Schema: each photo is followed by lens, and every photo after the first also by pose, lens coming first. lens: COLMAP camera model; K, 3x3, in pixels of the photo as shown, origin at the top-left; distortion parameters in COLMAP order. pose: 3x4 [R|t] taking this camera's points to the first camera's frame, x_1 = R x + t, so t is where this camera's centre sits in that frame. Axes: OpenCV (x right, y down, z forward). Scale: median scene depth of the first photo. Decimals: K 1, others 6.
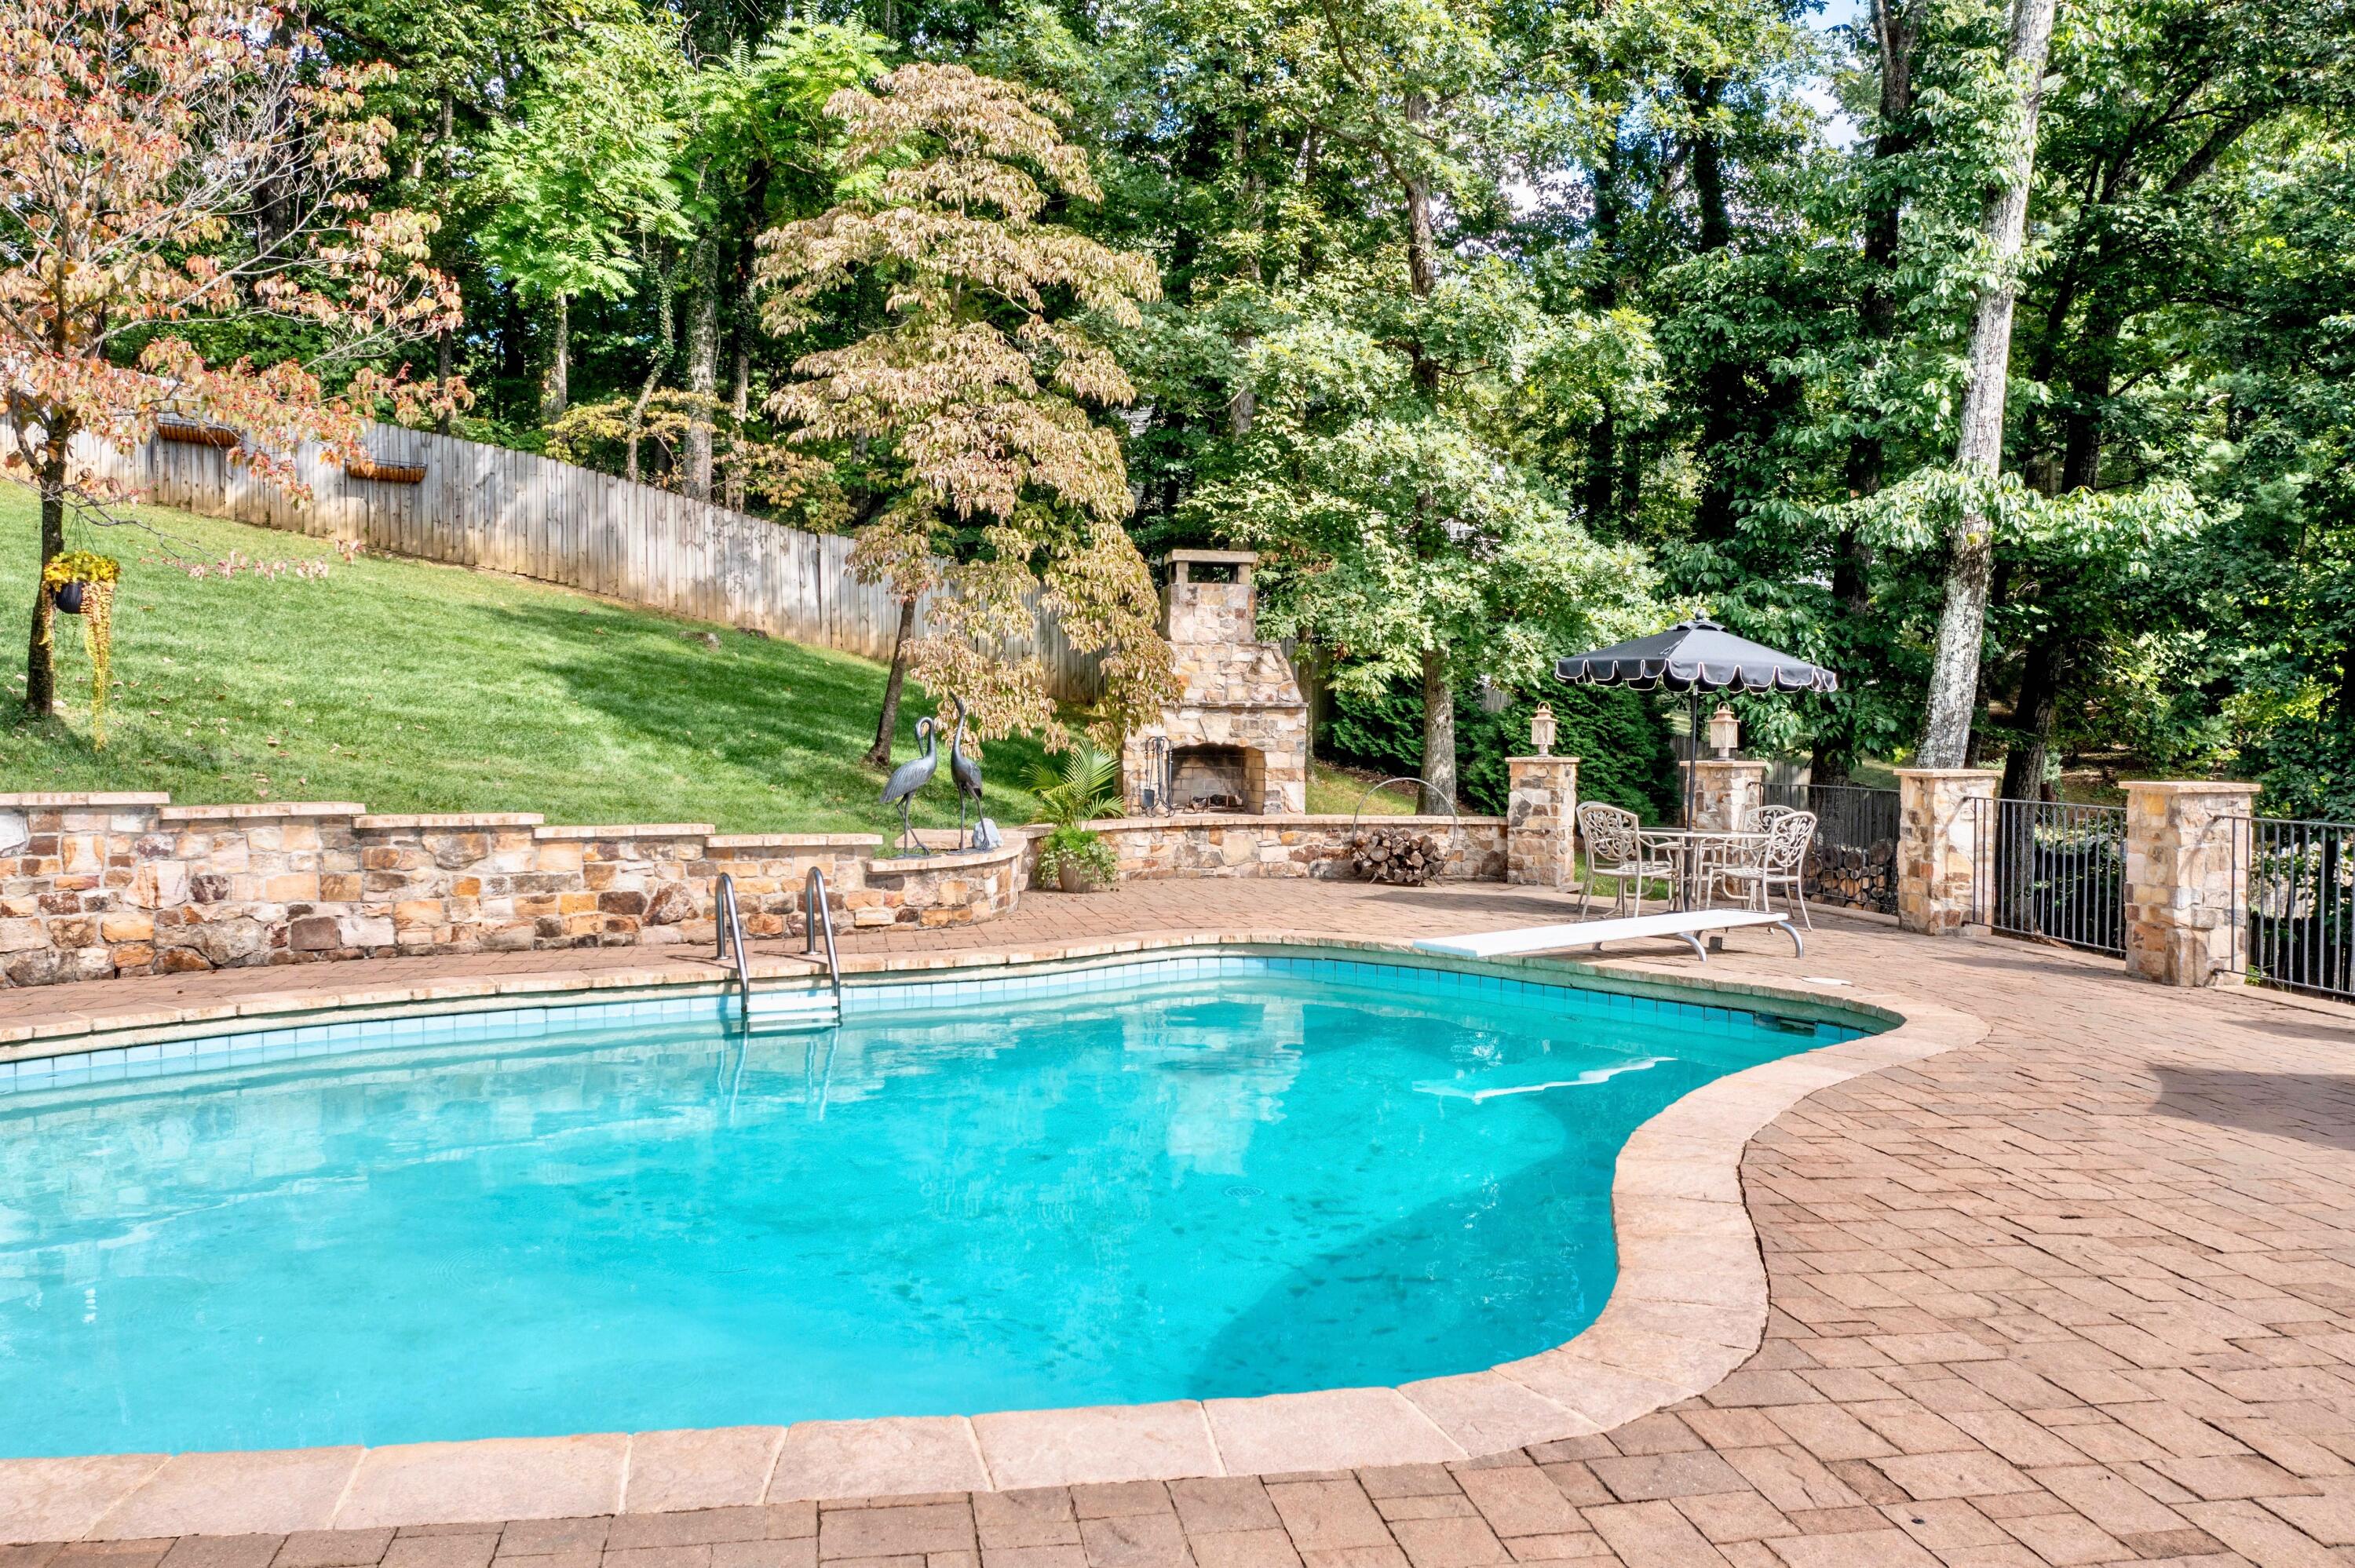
lens RADIAL K [[1852.7, 0, 1177.5], [0, 1852.7, 784.0], [0, 0, 1]] dist [-0.029072, 0.006609]
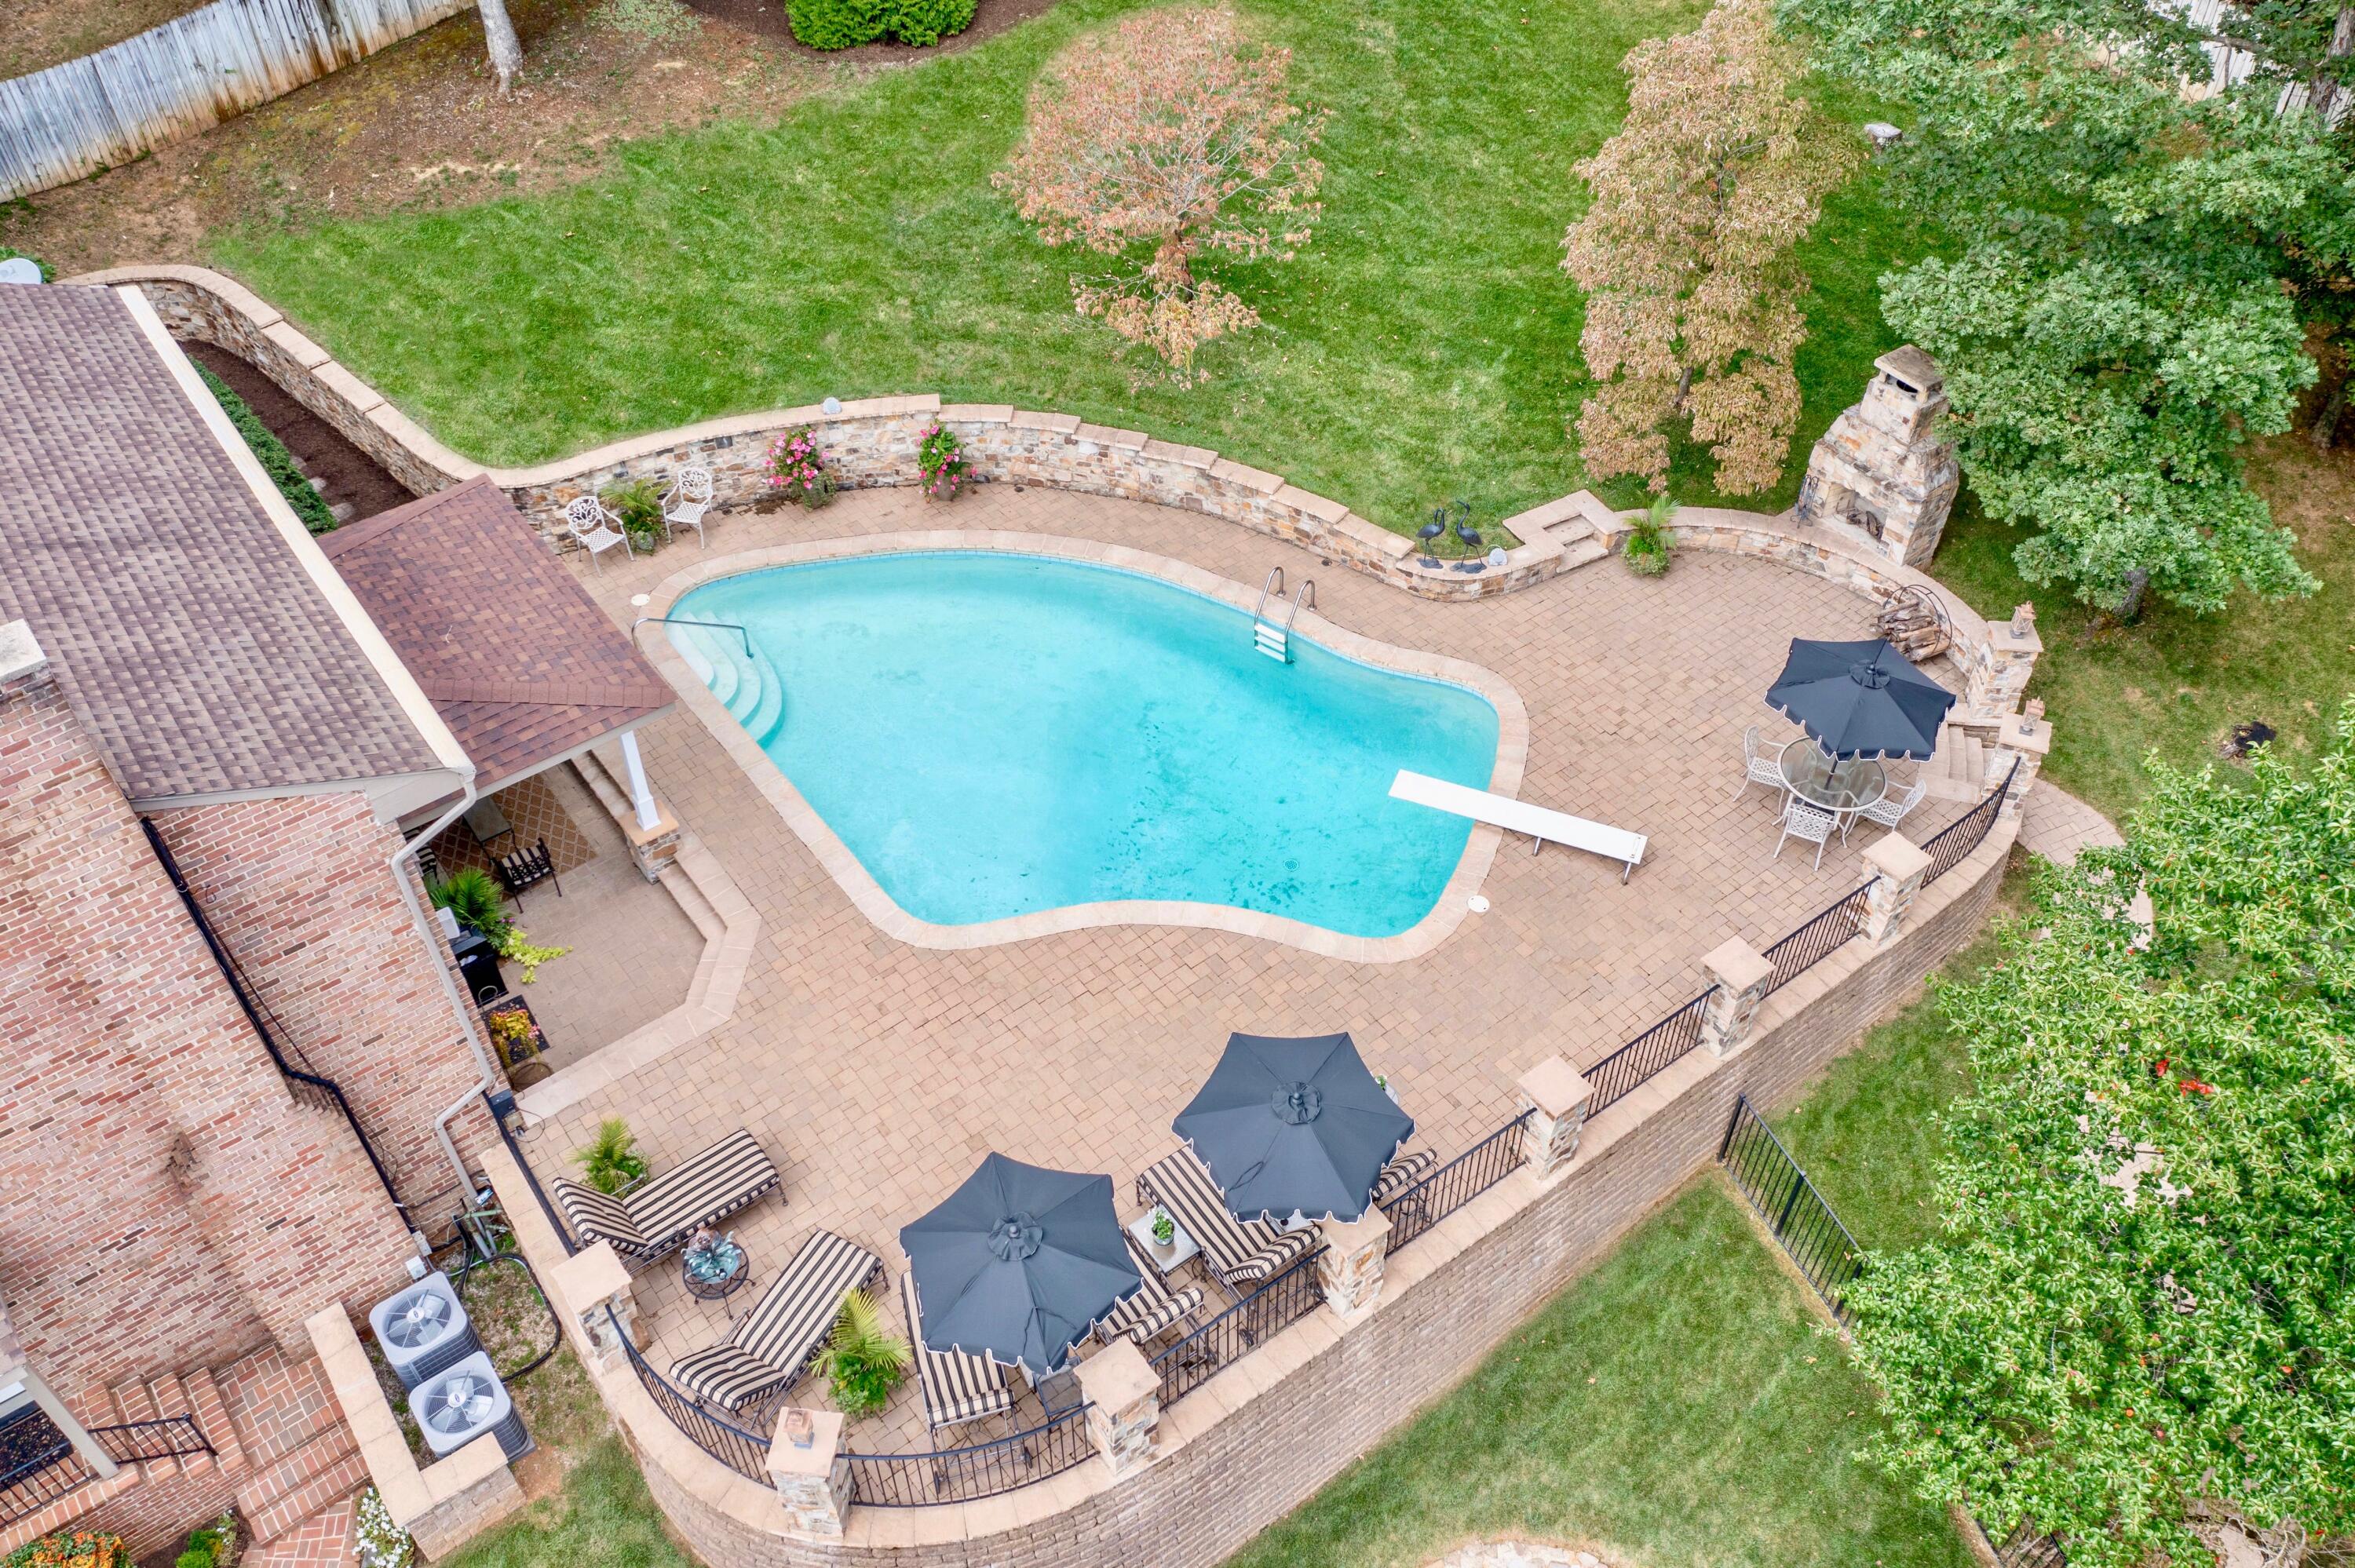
lens RADIAL K [[1852.7, 0, 1177.5], [0, 1852.7, 784.0], [0, 0, 1]] dist [-0.029072, 0.006609]
pose [[0.465054, 0.615612, -0.636198, 0.817769], [-0.035272, 0.730952, 0.681517, -0.807934], [0.884580, -0.294502, 0.361645, -0.044110]]
